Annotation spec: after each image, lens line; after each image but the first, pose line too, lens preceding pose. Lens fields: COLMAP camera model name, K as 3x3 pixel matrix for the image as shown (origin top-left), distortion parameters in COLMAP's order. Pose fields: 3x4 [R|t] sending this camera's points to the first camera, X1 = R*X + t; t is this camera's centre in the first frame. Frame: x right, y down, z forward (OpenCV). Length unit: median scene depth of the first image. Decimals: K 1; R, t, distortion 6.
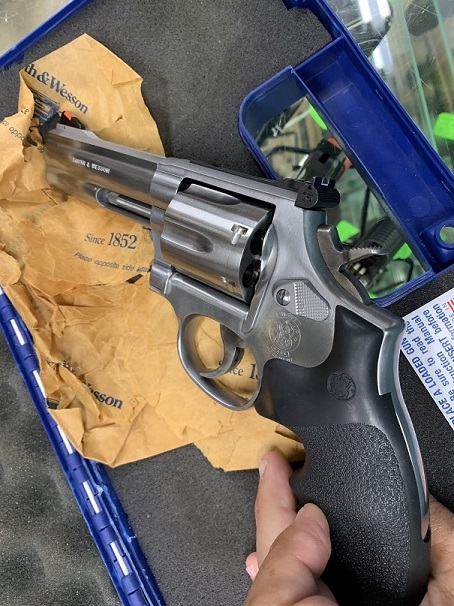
lens RADIAL K [[457.1, 0, 229.6], [0, 457.1, 314.0], [0, 0, 1]] dist [-0.000387, -0.002043]
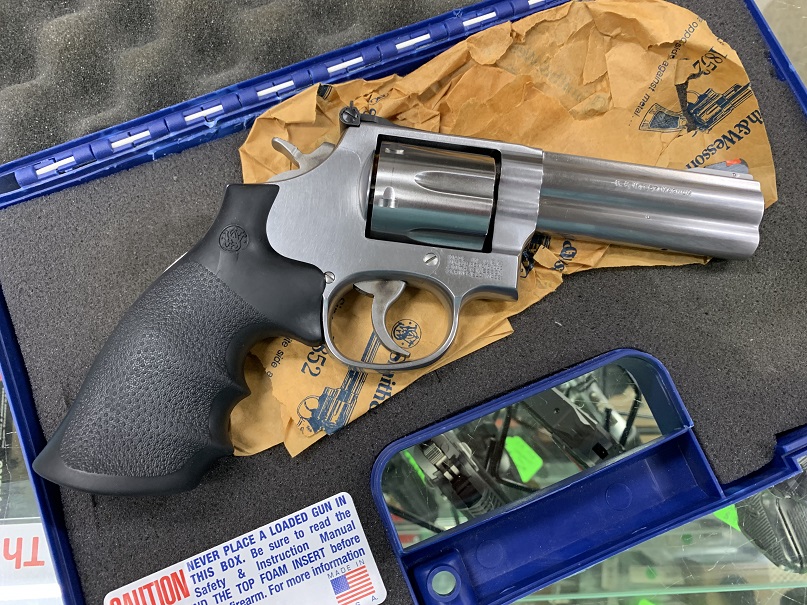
lens RADIAL K [[608.7, 0, 403.5], [0, 608.7, 302.5], [0, 0, 1]] dist [-0.000387, -0.002043]
pose [[-0.133962, 0.990693, 0.024100, -0.032373], [-0.984942, -0.135787, 0.107012, -0.131589], [0.109289, -0.009402, 0.993966, -0.082625]]
